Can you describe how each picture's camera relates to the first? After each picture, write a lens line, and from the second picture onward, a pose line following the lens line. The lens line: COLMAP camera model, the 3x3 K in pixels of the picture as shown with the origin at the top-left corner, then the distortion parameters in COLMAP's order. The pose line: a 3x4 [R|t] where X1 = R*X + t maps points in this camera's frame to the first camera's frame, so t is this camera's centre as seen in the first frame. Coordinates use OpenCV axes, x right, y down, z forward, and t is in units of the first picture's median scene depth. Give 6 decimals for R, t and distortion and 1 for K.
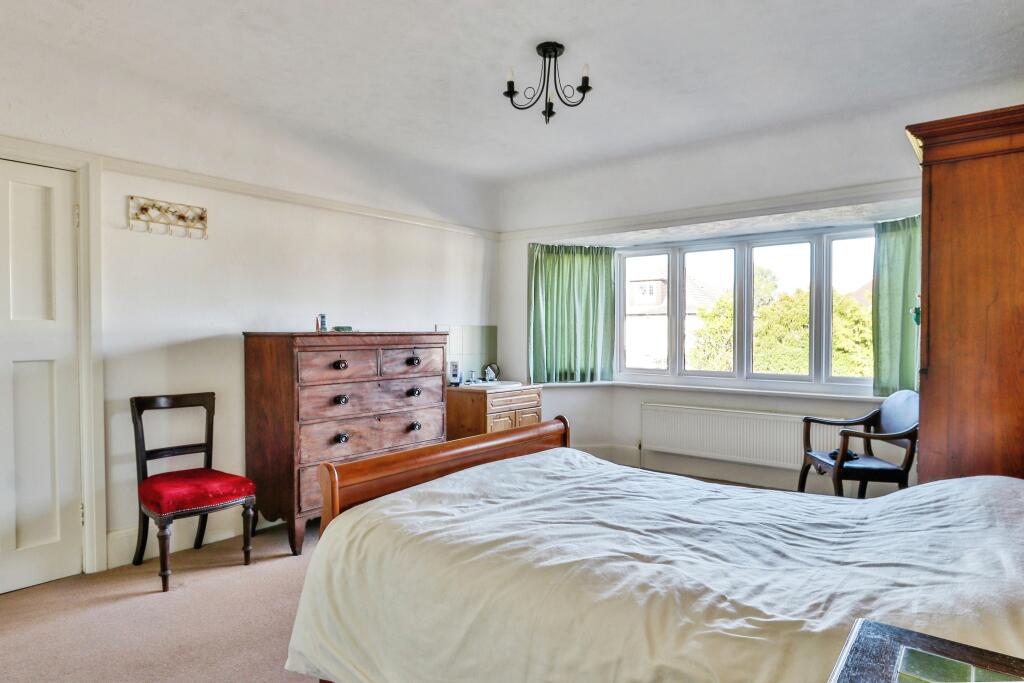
lens RADIAL K [[641.3, 0, 512.0], [0, 641.3, 341.5], [0, 0, 1]] dist [0.001305, 0.000902]
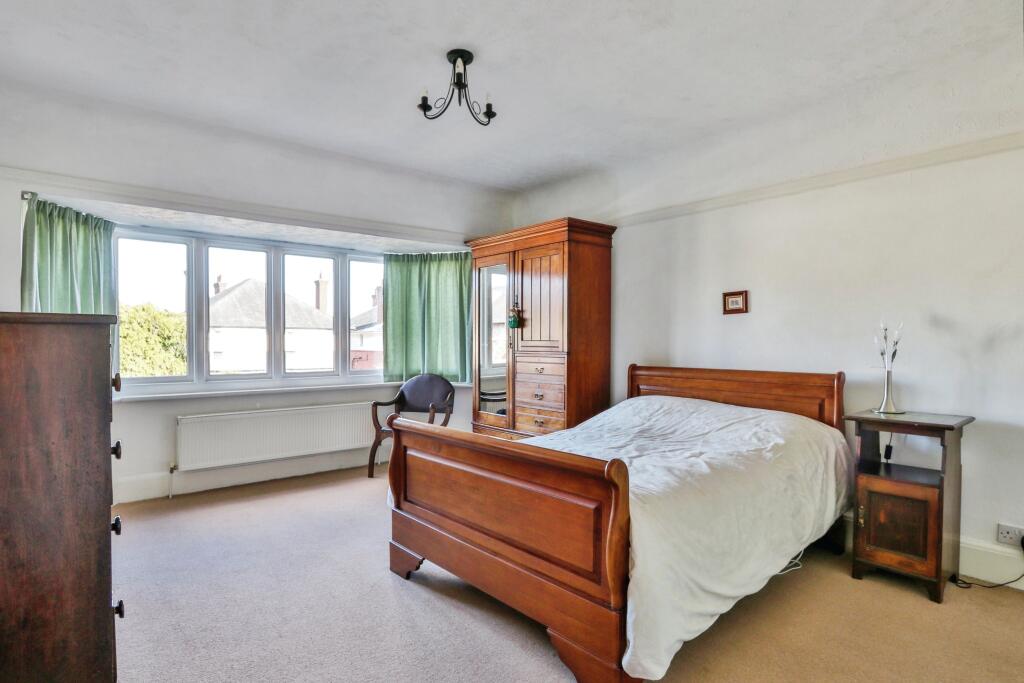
lens RADIAL K [[563.5, 0, 512.0], [0, 563.5, 341.5], [0, 0, 1]] dist [0.112896, -0.000206]
pose [[0.214049, -0.011105, 0.976760, -0.523759], [0.010857, 0.999901, 0.008989, -0.006924], [-0.976763, 0.008681, 0.214149, 0.467299]]
